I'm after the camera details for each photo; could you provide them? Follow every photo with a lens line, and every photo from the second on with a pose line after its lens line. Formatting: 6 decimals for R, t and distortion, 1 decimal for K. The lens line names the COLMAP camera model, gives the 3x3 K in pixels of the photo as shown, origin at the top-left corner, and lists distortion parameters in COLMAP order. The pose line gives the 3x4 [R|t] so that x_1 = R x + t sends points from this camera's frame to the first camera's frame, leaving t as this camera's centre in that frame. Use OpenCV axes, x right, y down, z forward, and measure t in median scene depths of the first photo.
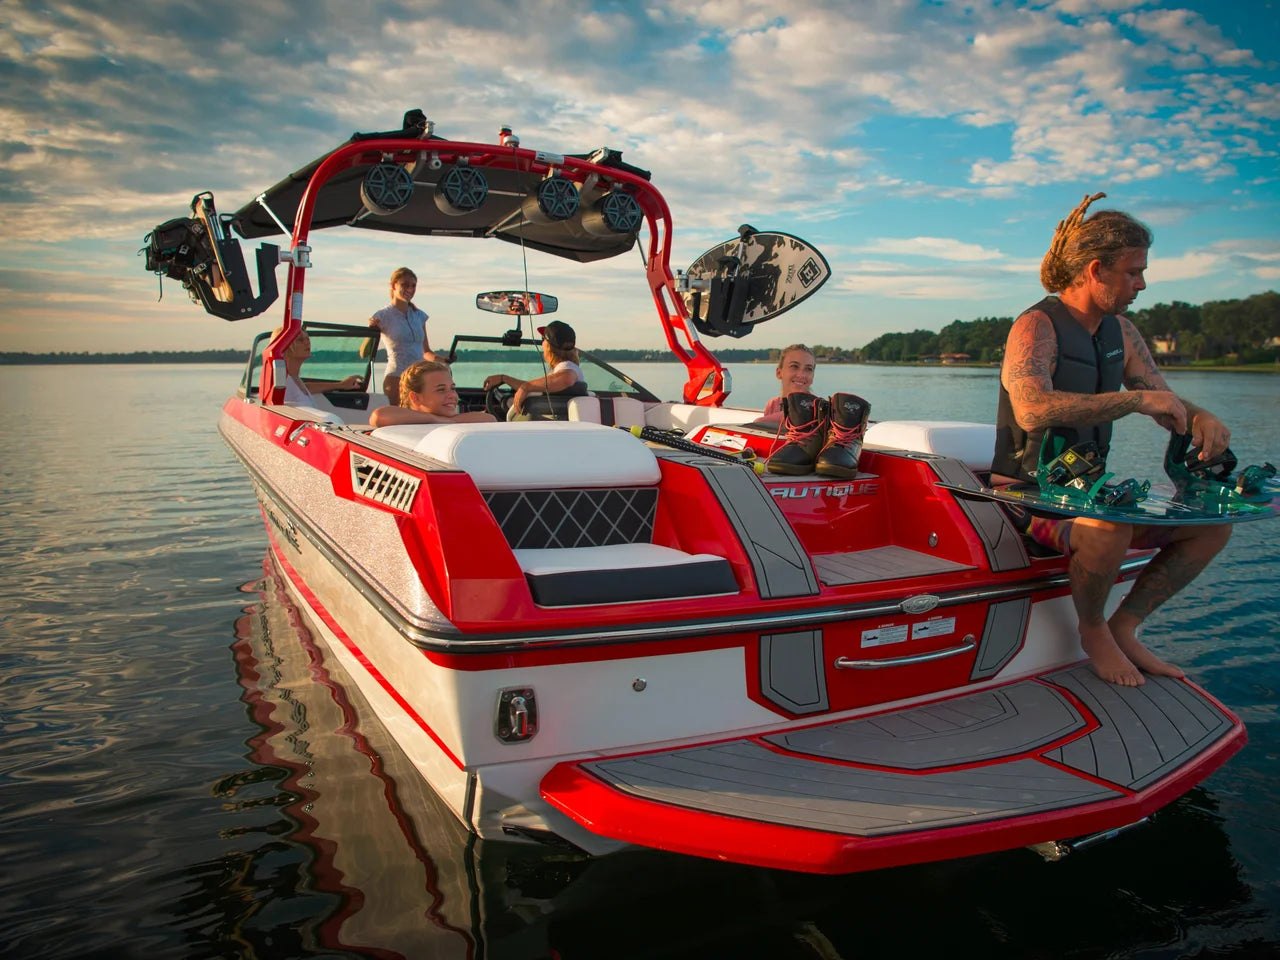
lens RADIAL K [[2490.7, 0, 524.4], [0, 2490.7, 479.6], [0, 0, 1]] dist [-0.178435, 0.103832]
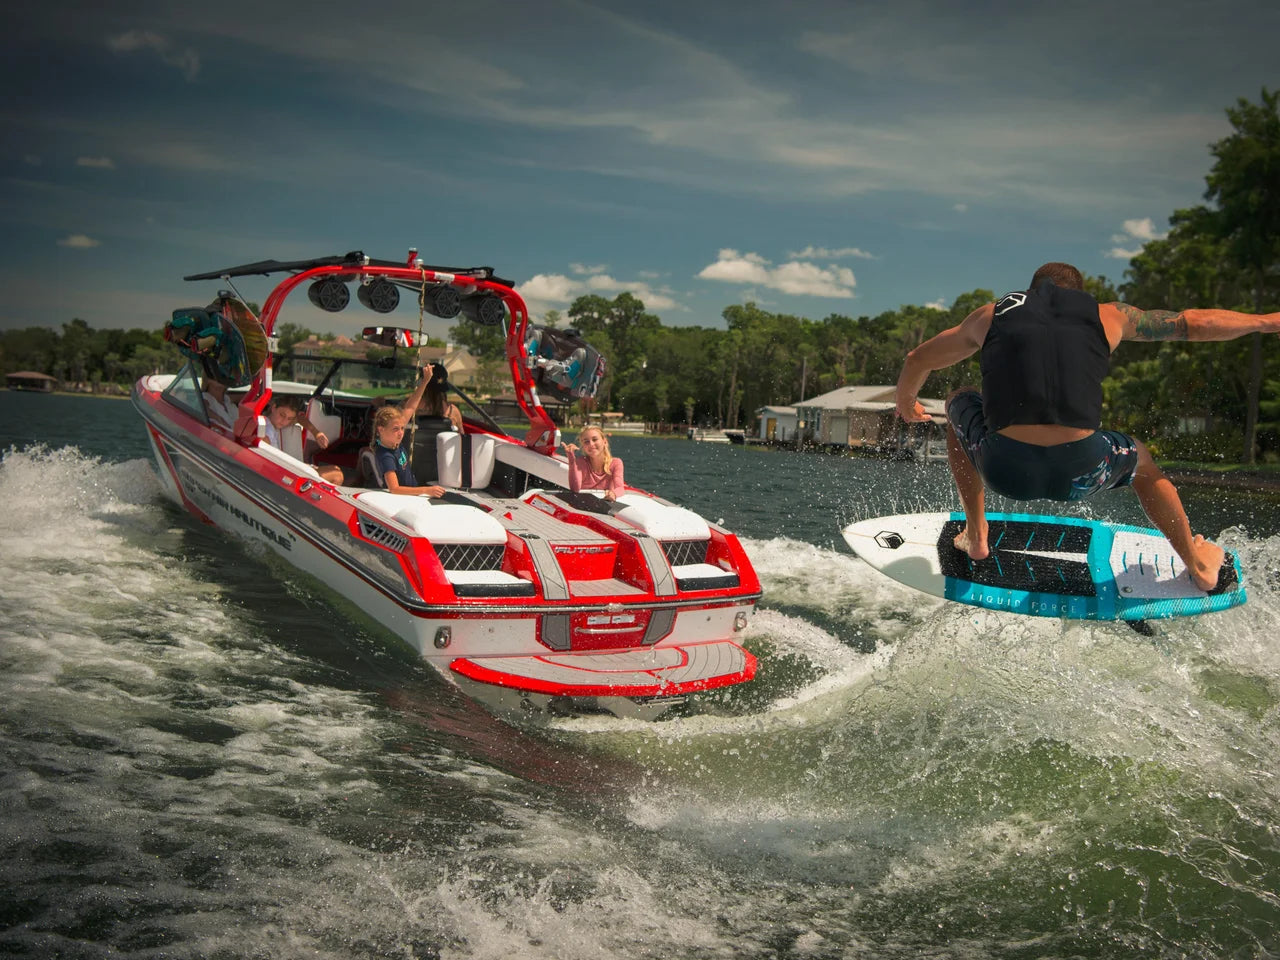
lens RADIAL K [[2490.7, 0, 524.4], [0, 2490.7, 479.6], [0, 0, 1]] dist [-0.178435, 0.103832]
pose [[0.994429, 0.083109, 0.064841, -0.081443], [-0.083499, 0.996502, 0.003313, -0.067163], [-0.064339, -0.008709, 0.997890, -1.268179]]
